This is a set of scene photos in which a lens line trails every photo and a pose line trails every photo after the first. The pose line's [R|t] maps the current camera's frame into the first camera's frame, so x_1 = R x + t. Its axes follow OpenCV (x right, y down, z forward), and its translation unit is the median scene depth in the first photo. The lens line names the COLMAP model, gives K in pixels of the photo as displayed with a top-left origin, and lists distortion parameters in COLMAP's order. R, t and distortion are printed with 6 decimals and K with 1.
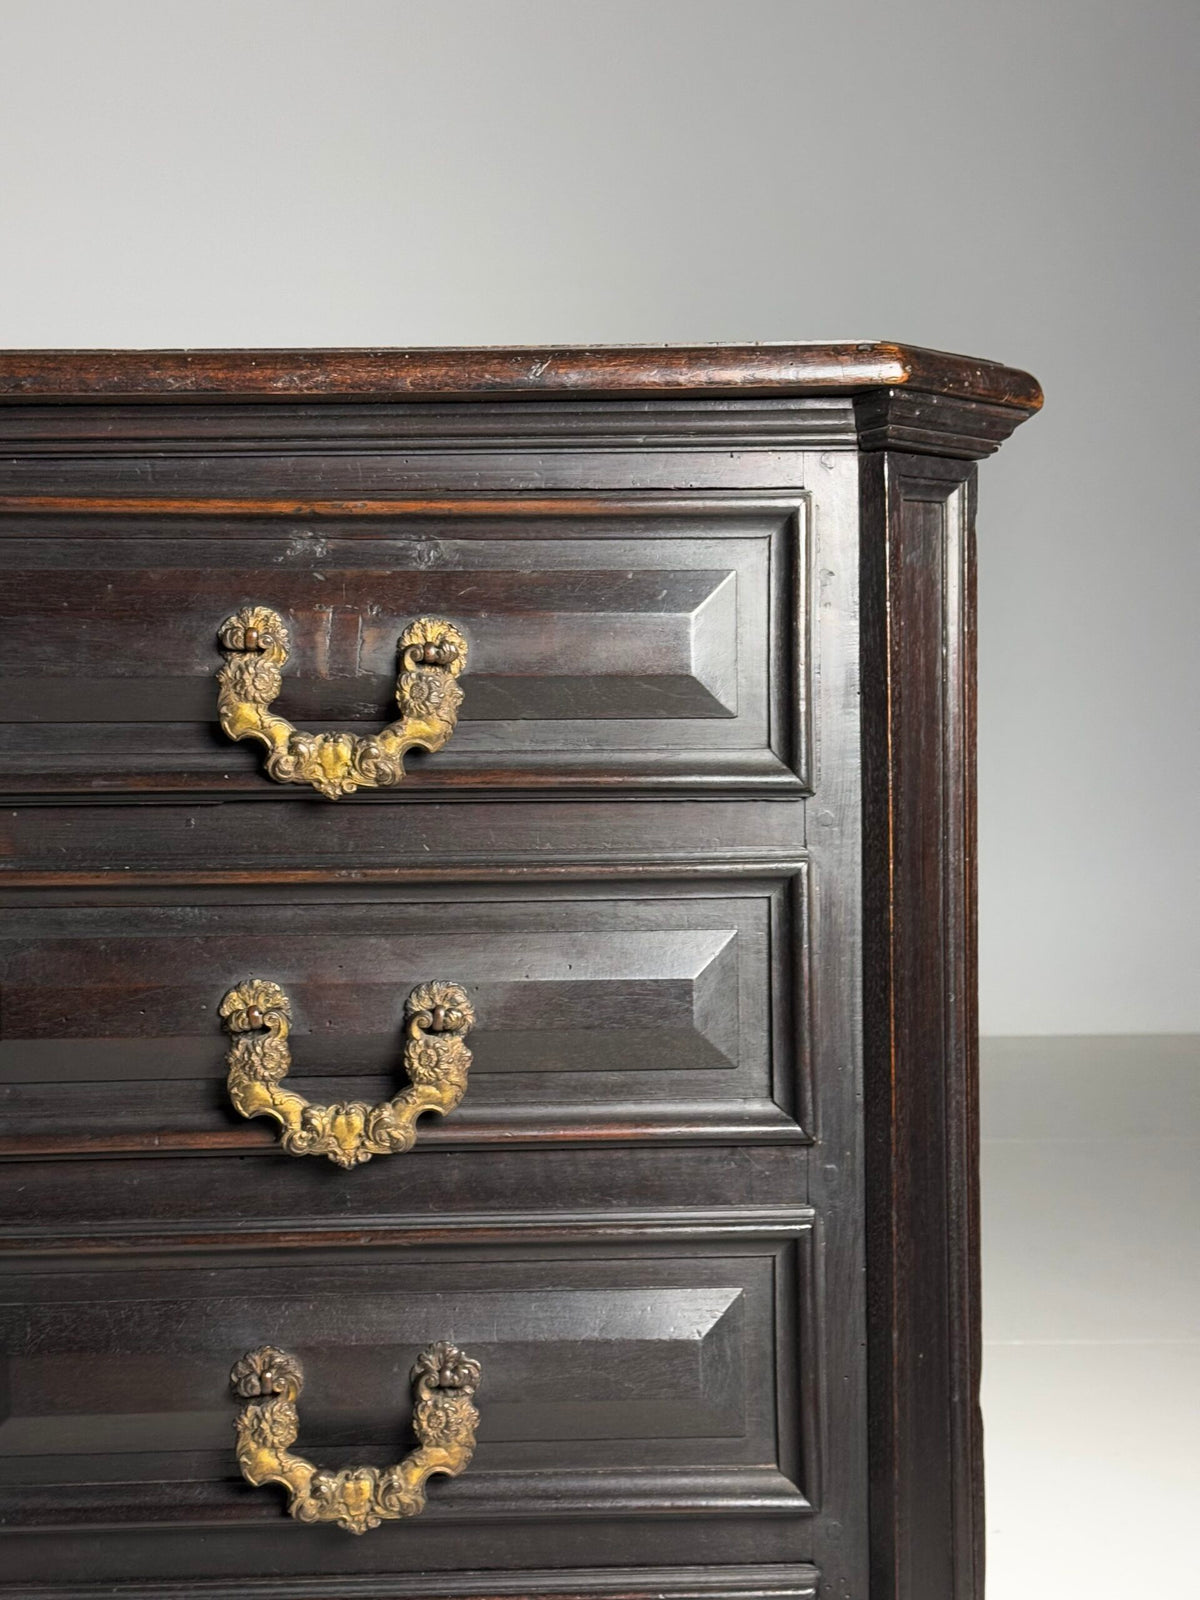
lens RADIAL K [[2217.5, 0, 584.3], [0, 2217.5, 812.1], [0, 0, 1]] dist [0.132408, 0.000000]
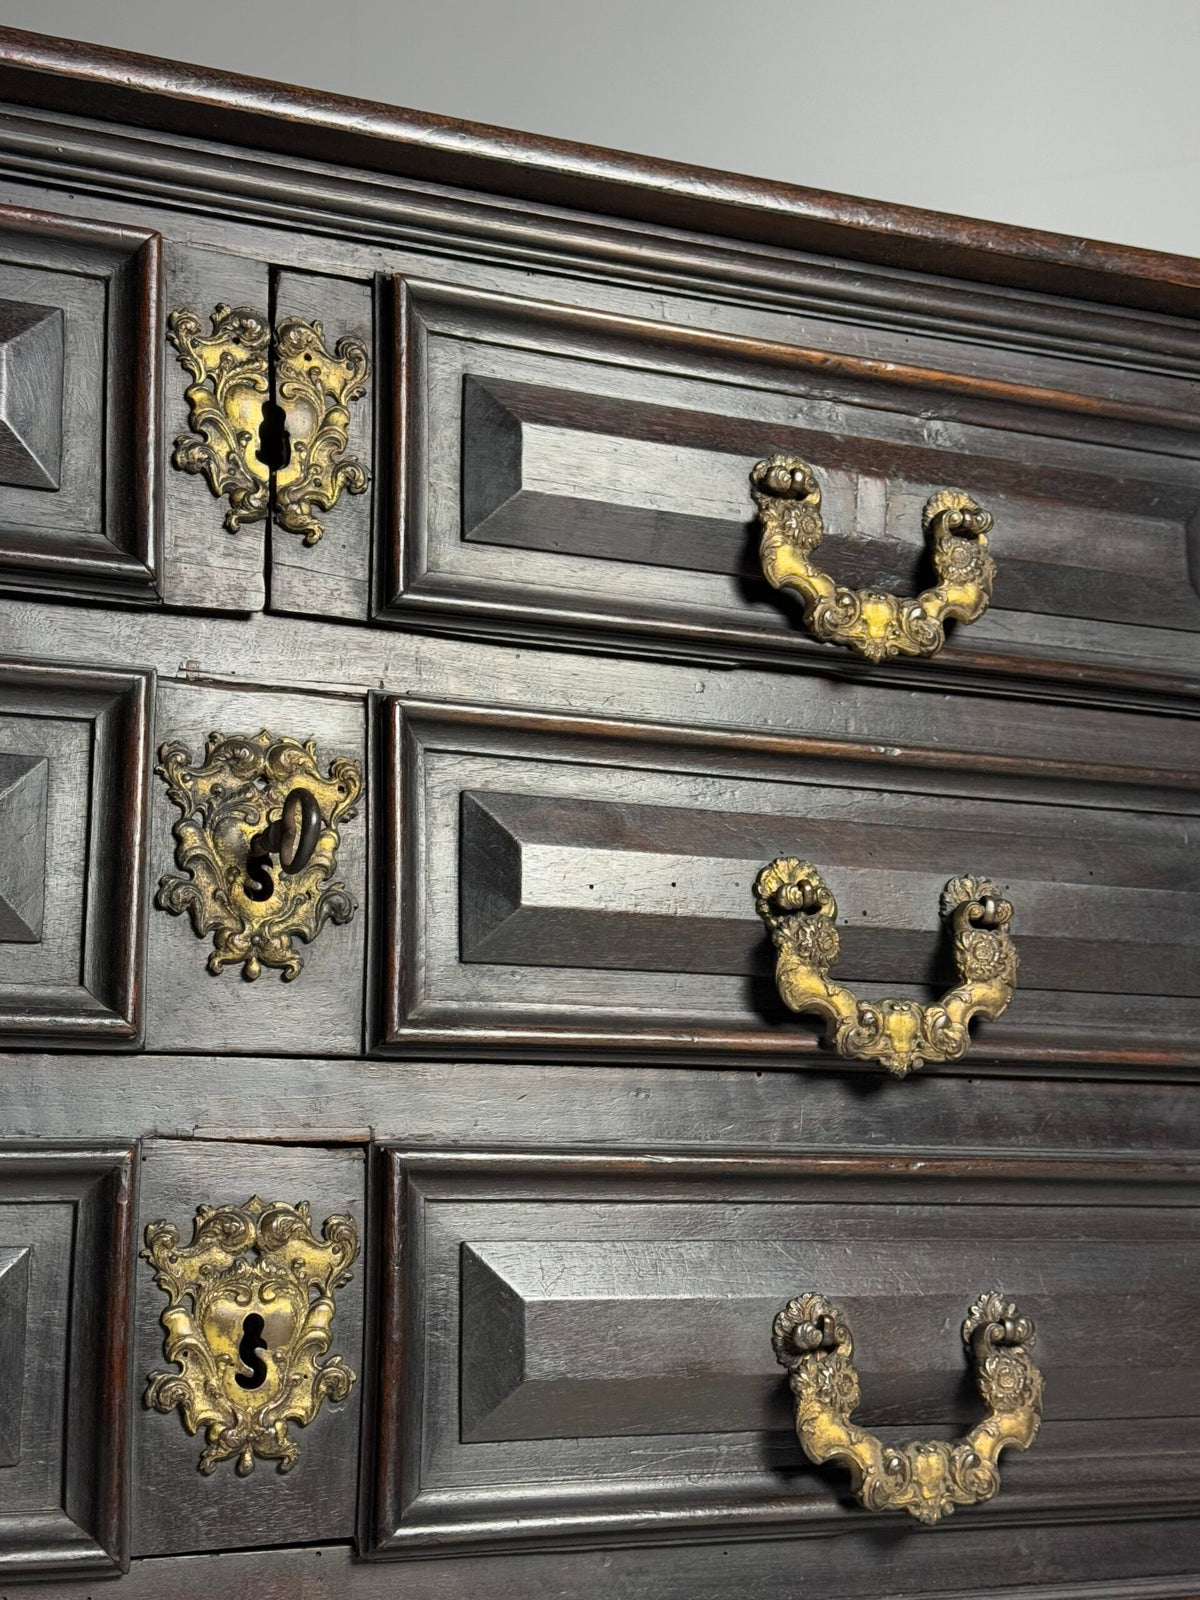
lens RADIAL K [[2217.5, 0, 610.5], [0, 2217.5, 810.9], [0, 0, 1]] dist [0.132408, 0.000000]
pose [[0.931616, 0.076002, 0.355408, -0.522689], [0.016851, 0.967806, -0.251132, 0.274063], [-0.363052, 0.239947, 0.900343, 0.240014]]
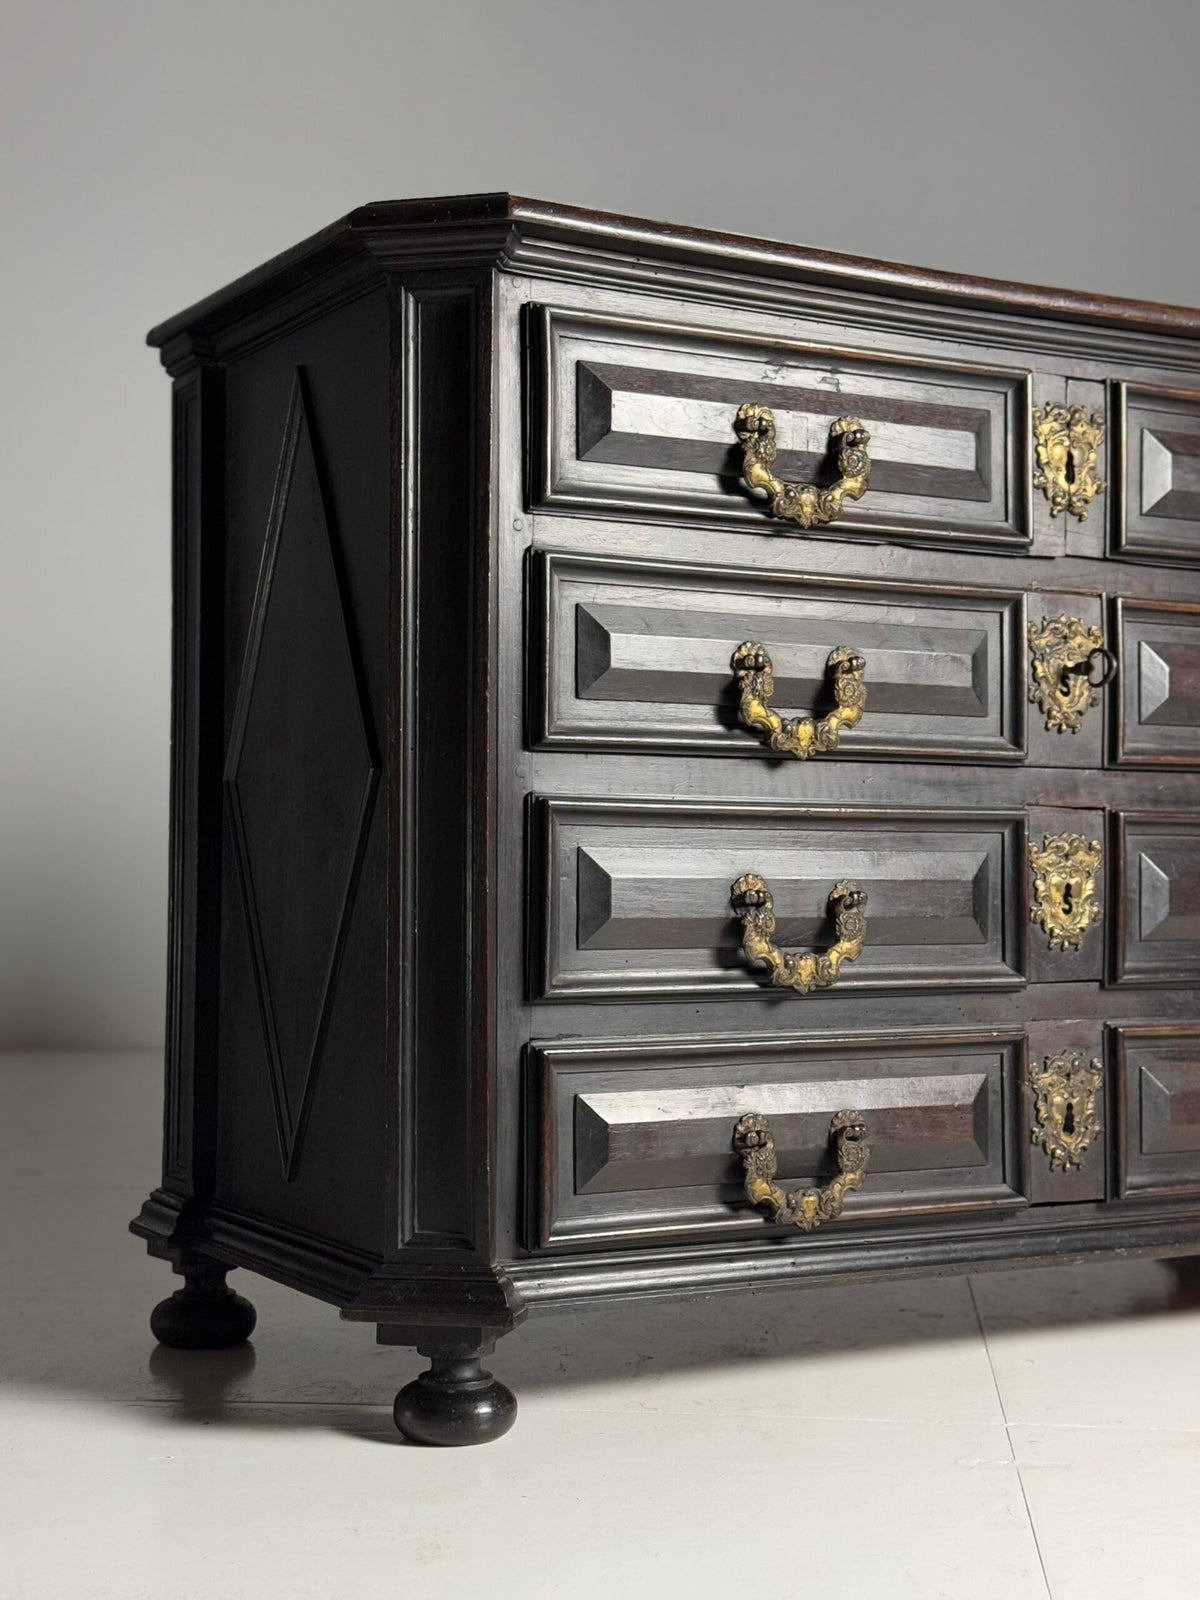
lens RADIAL K [[2217.5, 0, 574.7], [0, 2217.5, 807.8], [0, 0, 1]] dist [0.132408, 0.000000]
pose [[0.885451, 0.027405, 0.463924, -1.472024], [0.004917, 0.997651, -0.068318, 0.303406], [-0.464707, 0.062773, 0.883237, -0.318457]]
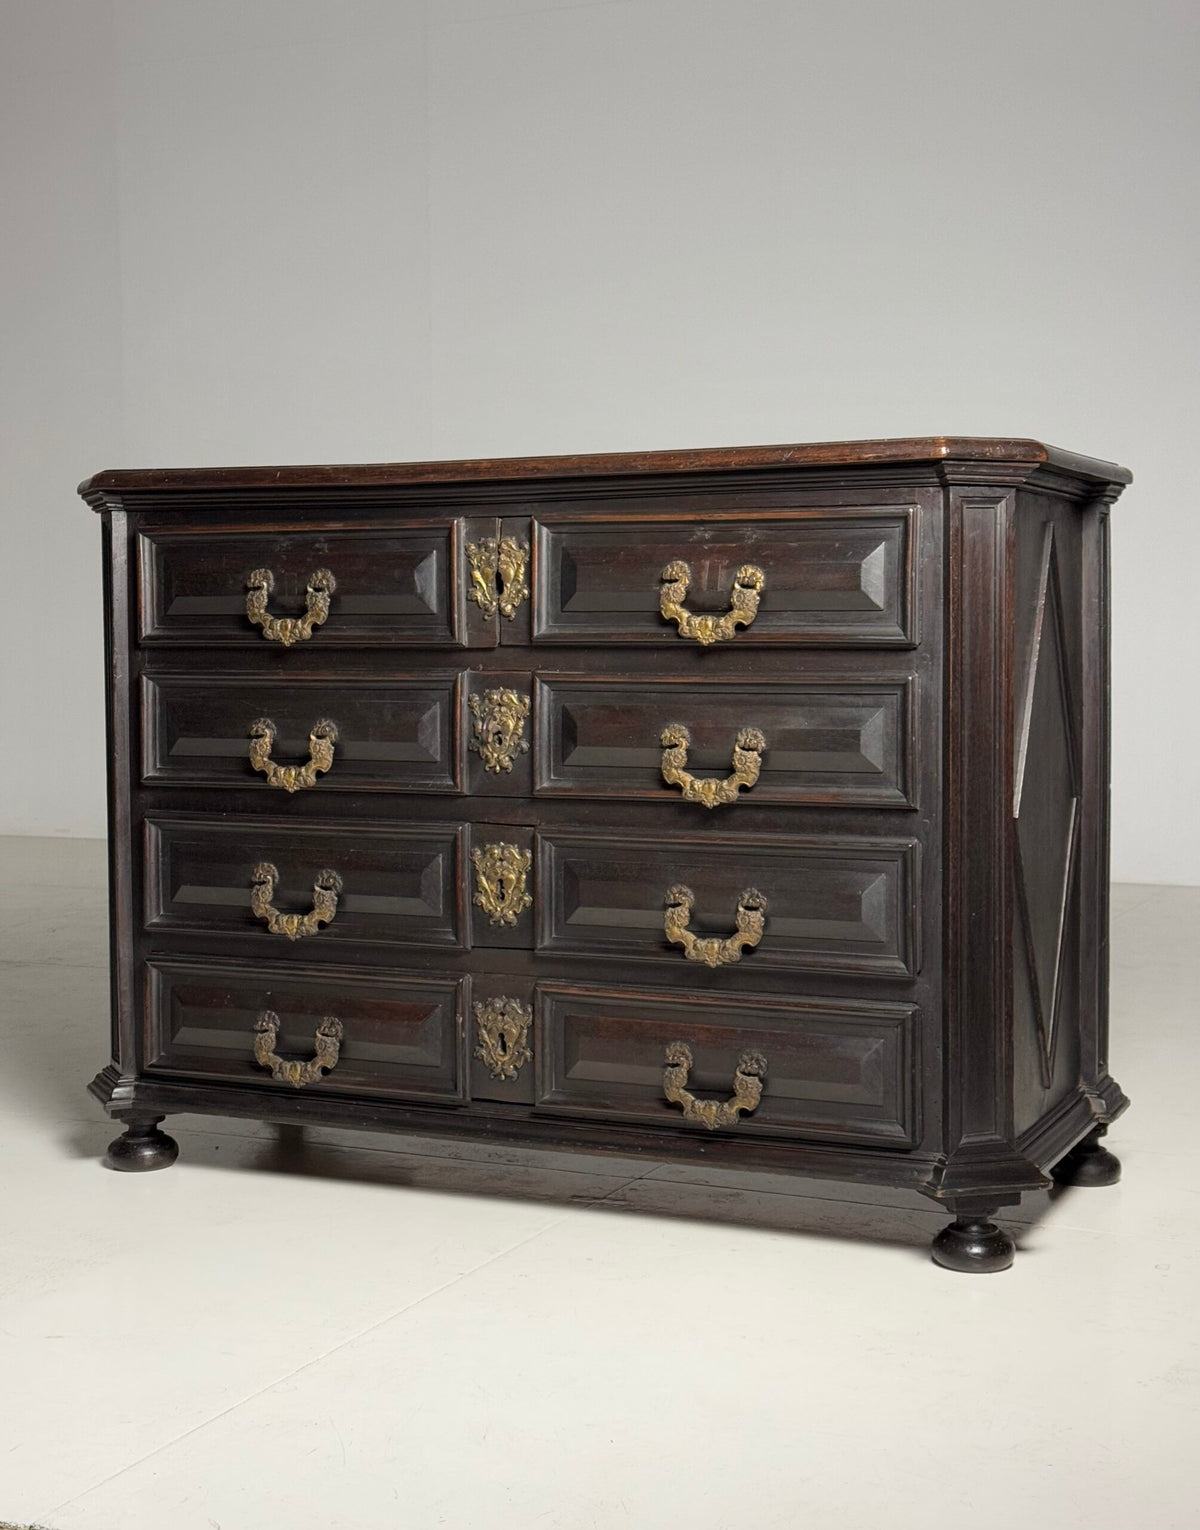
lens RADIAL K [[2186.4, 0, 607.1], [0, 2186.4, 737.3], [0, 0, 1]] dist [0.138925, 0.000000]
pose [[0.898847, 0.029876, -0.437243, 0.770768], [-0.023523, 0.999524, 0.019939, 0.045489], [0.437630, -0.007637, 0.899123, -1.048942]]
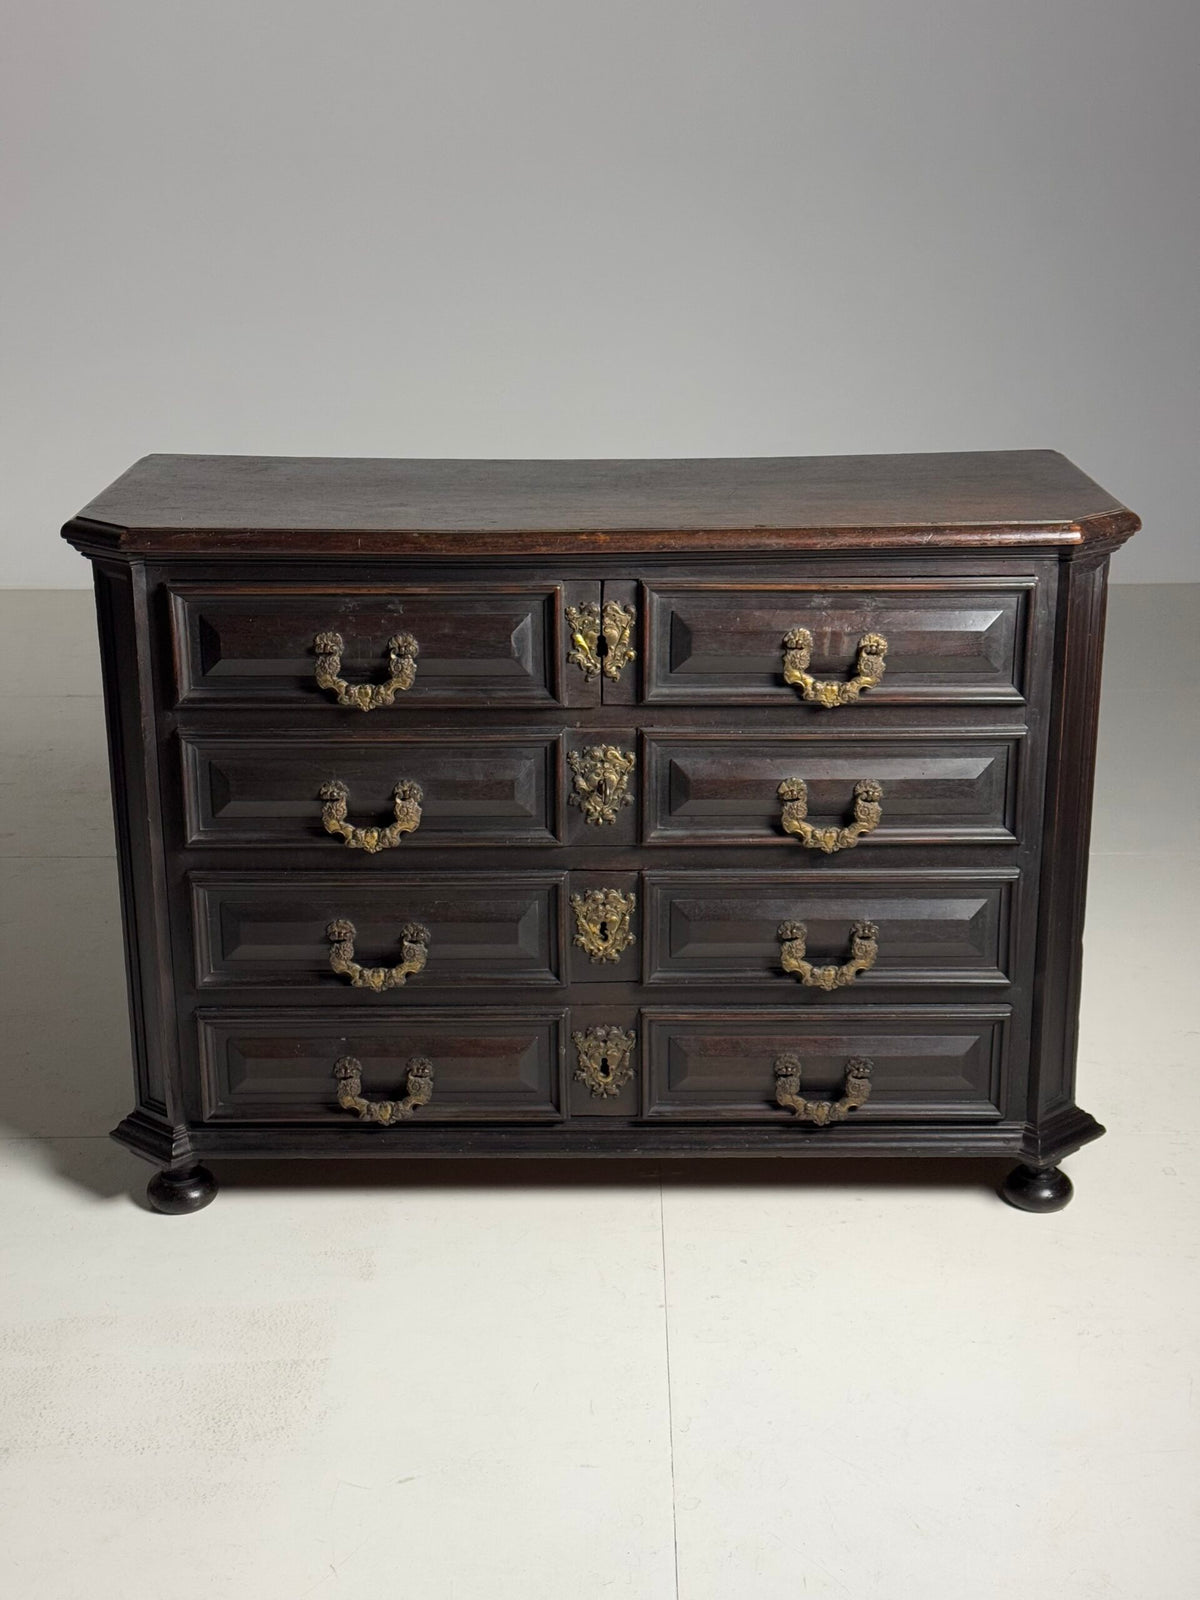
lens RADIAL K [[2217.5, 0, 590.9], [0, 2217.5, 804.3], [0, 0, 1]] dist [0.132408, 0.000000]
pose [[0.999537, 0.013845, -0.027111, -0.301345], [-0.006009, 0.962803, 0.270136, -0.548508], [0.029843, -0.269848, 0.962440, -1.340662]]
